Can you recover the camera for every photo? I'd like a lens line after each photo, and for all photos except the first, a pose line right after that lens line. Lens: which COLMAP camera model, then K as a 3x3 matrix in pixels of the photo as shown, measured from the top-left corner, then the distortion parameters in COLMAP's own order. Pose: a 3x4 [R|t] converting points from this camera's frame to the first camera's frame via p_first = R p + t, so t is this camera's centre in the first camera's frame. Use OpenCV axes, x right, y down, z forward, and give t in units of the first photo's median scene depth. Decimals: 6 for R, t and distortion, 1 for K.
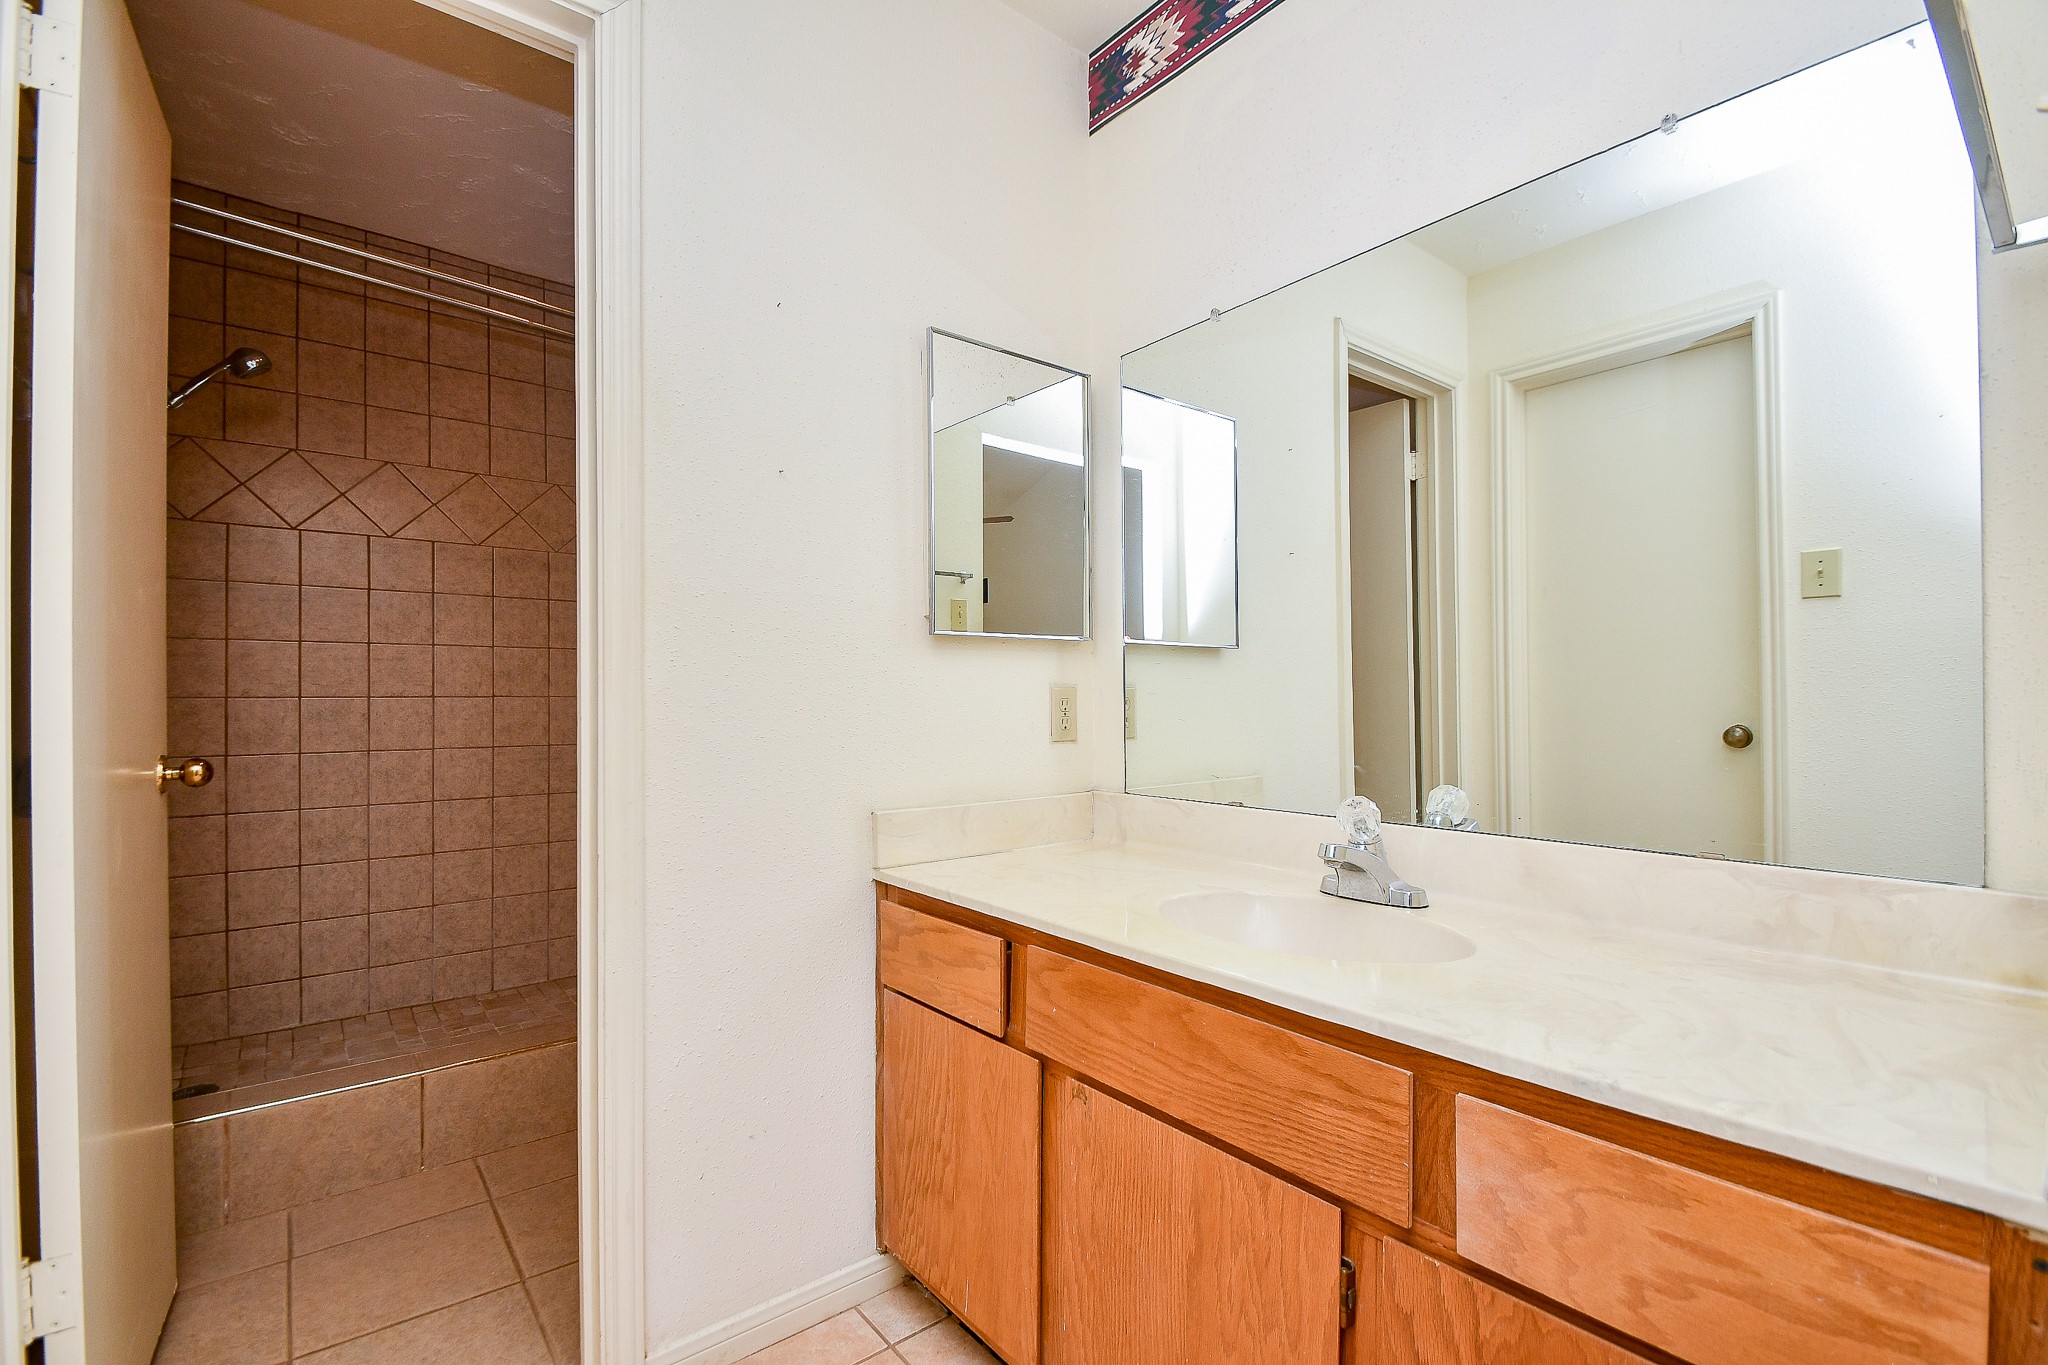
lens RADIAL K [[926.2, 0, 1045.9], [0, 926.2, 695.4], [0, 0, 1]] dist [0.012057, -0.013283]
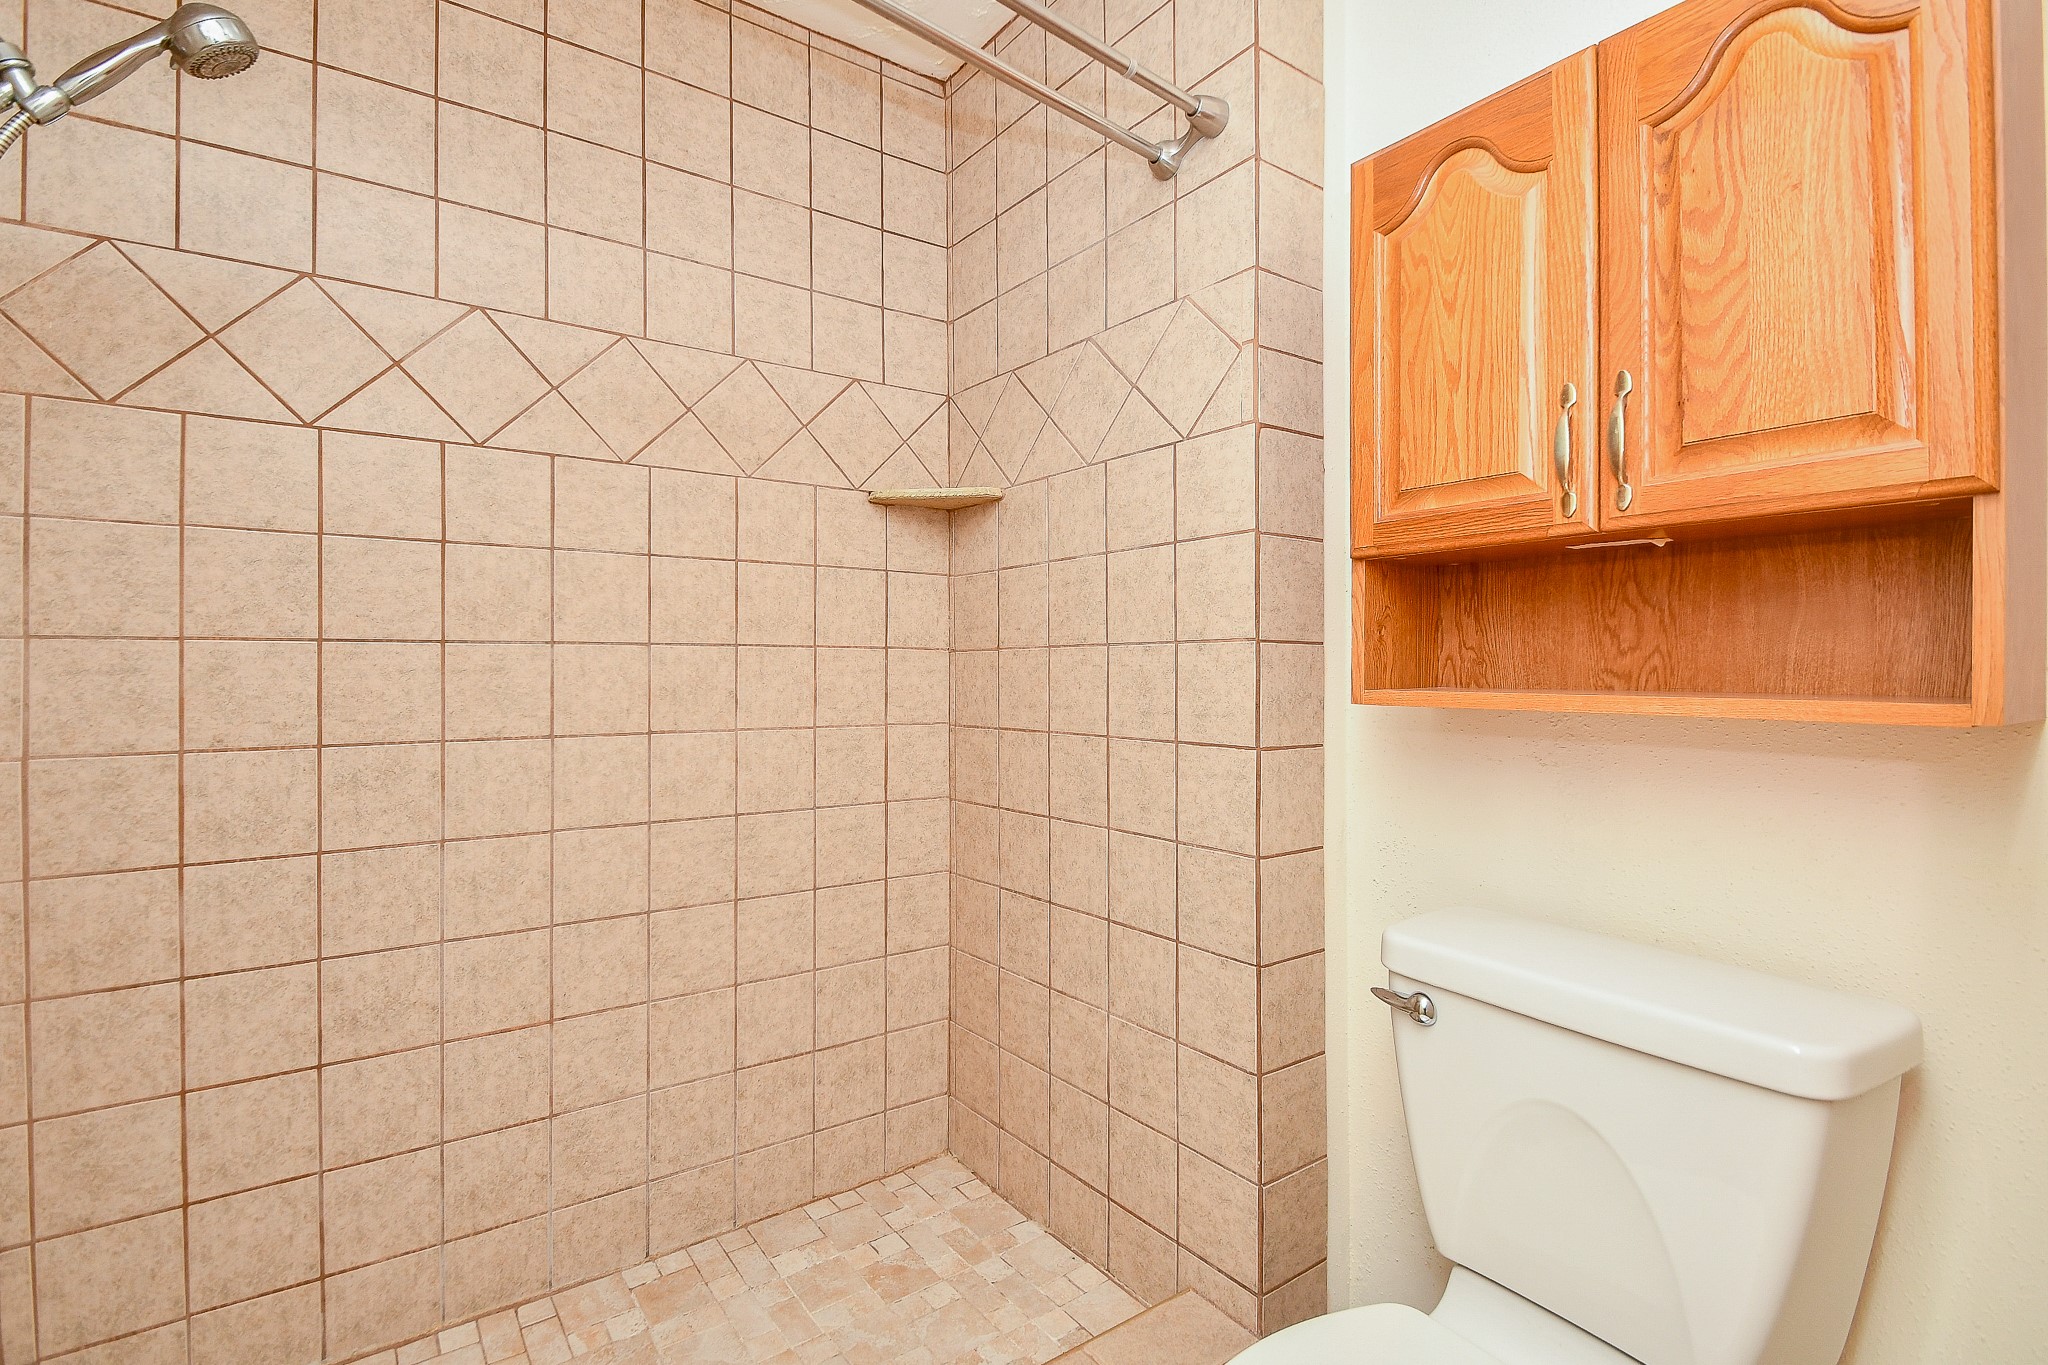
lens RADIAL K [[972.1, 0, 1012.5], [0, 972.1, 667.0], [0, 0, 1]] dist [0.005859, -0.009126]
pose [[0.996613, 0.001358, -0.082222, -0.355315], [-0.001263, 0.999998, 0.001202, -0.042878], [0.082224, -0.001094, 0.996613, 0.467450]]
